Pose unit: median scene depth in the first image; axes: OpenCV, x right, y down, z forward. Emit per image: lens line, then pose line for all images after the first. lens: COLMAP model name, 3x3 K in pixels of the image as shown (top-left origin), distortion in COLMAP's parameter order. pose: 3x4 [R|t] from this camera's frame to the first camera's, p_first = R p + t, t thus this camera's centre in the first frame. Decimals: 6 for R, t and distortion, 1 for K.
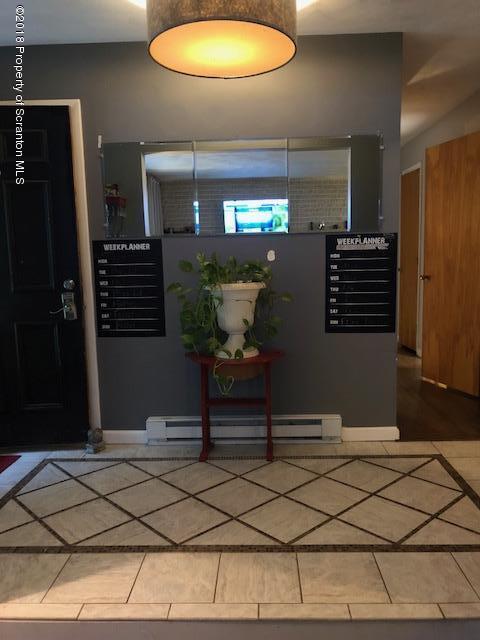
lens RADIAL K [[519.3, 0, 240.0], [0, 519.3, 320.0], [0, 0, 1]] dist [0.008861, 0.007282]
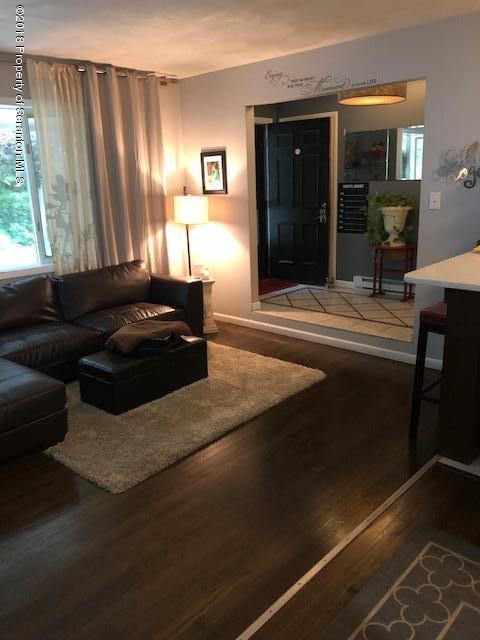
lens RADIAL K [[519.3, 0, 240.0], [0, 519.3, 320.0], [0, 0, 1]] dist [0.008861, 0.007282]
pose [[0.747086, 0.171384, -0.642254, 0.814552], [-0.073466, 0.981561, 0.176470, 0.039733], [0.660655, -0.084655, 0.745901, -0.792183]]
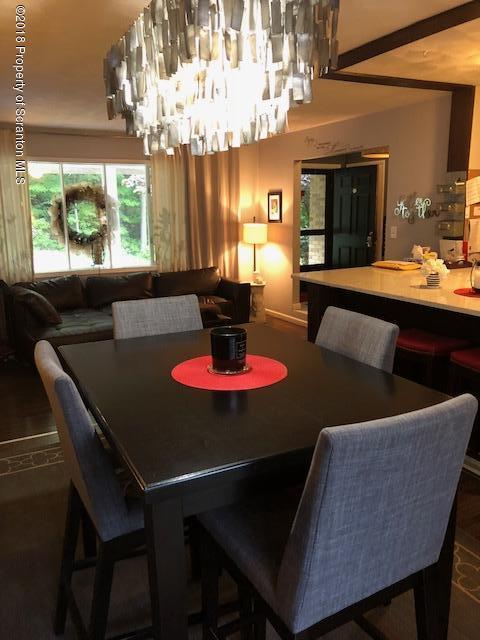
lens RADIAL K [[519.3, 0, 240.0], [0, 519.3, 320.0], [0, 0, 1]] dist [0.008861, 0.007282]
pose [[0.484370, 0.192692, -0.853379, 1.605704], [-0.112707, 0.981058, 0.157550, 0.020242], [0.867573, 0.019869, 0.496913, -0.827401]]
